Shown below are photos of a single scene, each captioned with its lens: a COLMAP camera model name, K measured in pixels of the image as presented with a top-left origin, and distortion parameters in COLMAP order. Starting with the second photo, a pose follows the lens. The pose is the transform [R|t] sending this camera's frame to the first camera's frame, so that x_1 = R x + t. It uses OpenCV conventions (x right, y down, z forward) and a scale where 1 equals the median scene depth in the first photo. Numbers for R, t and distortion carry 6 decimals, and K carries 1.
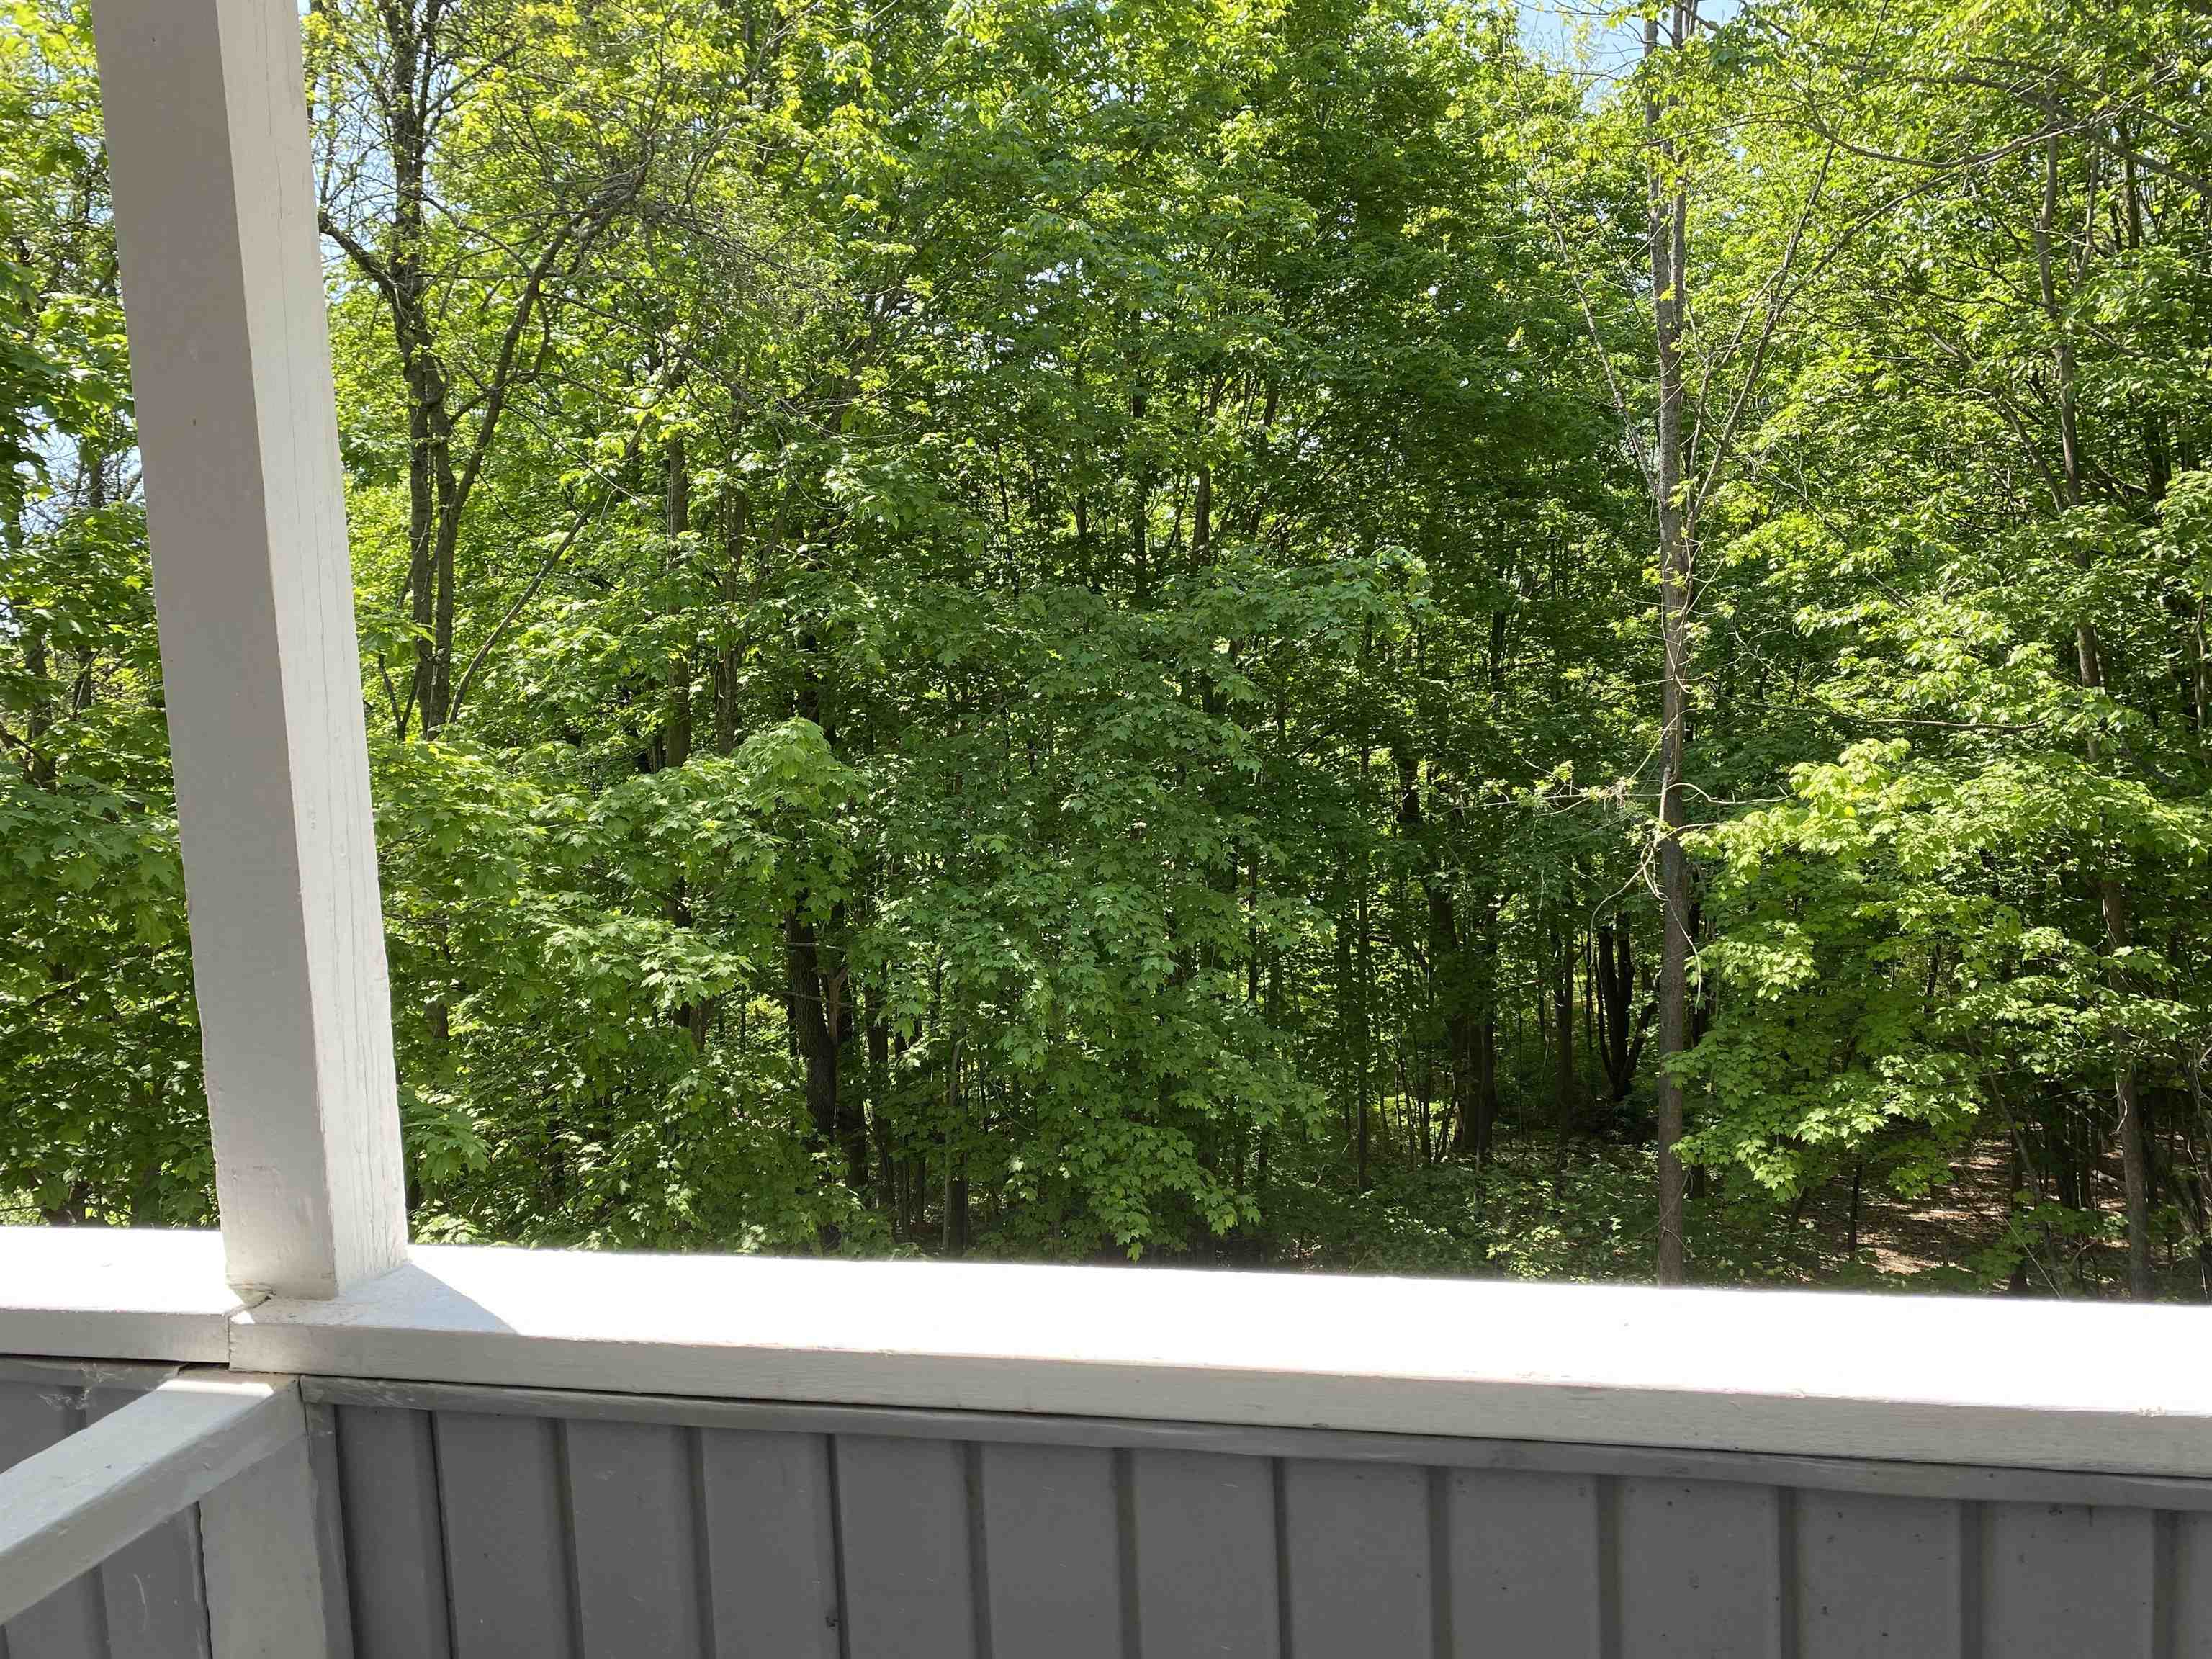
lens RADIAL K [[1666.2, 0, 1106.0], [0, 1666.2, 829.5], [0, 0, 1]] dist [0.009581, 0.008788]
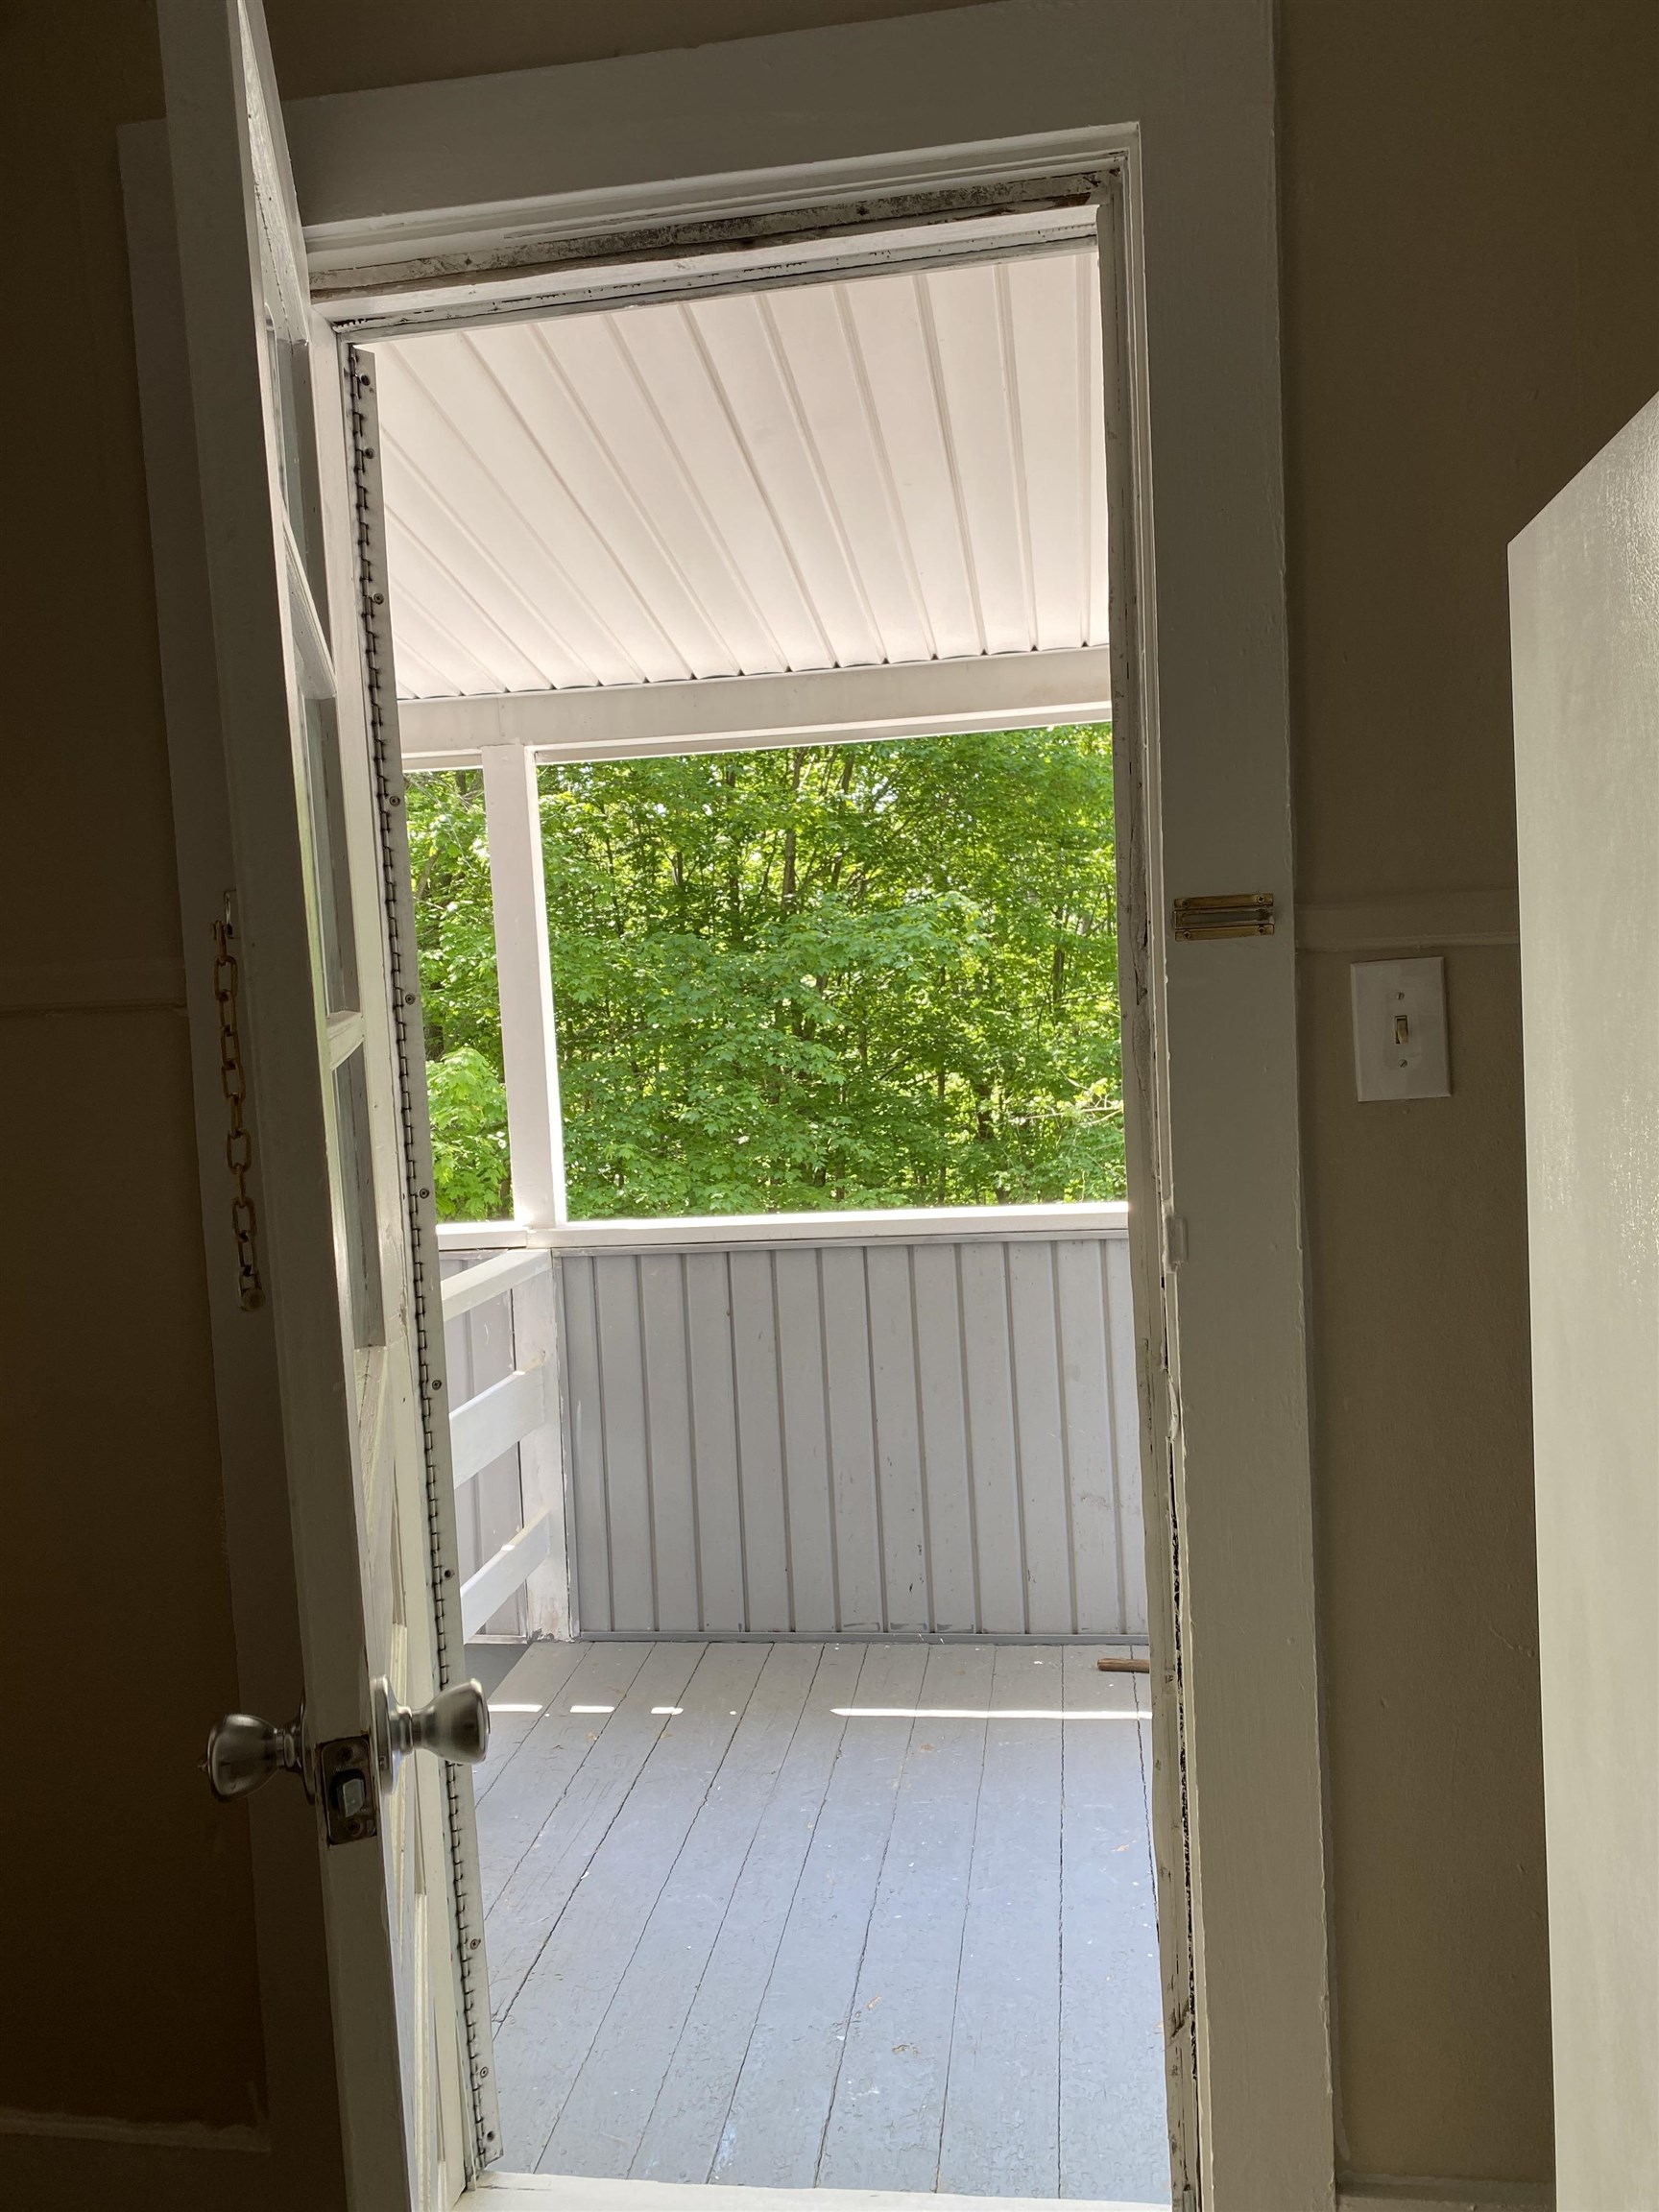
lens RADIAL K [[1671.7, 0, 829.5], [0, 1671.7, 1106.0], [0, 0, 1]] dist [-0.370160, 0.001543]
pose [[0.996402, -0.012835, 0.083781, -0.012322], [0.015593, 0.999355, -0.032346, 0.009698], [-0.083311, 0.033536, 0.995959, -0.118177]]
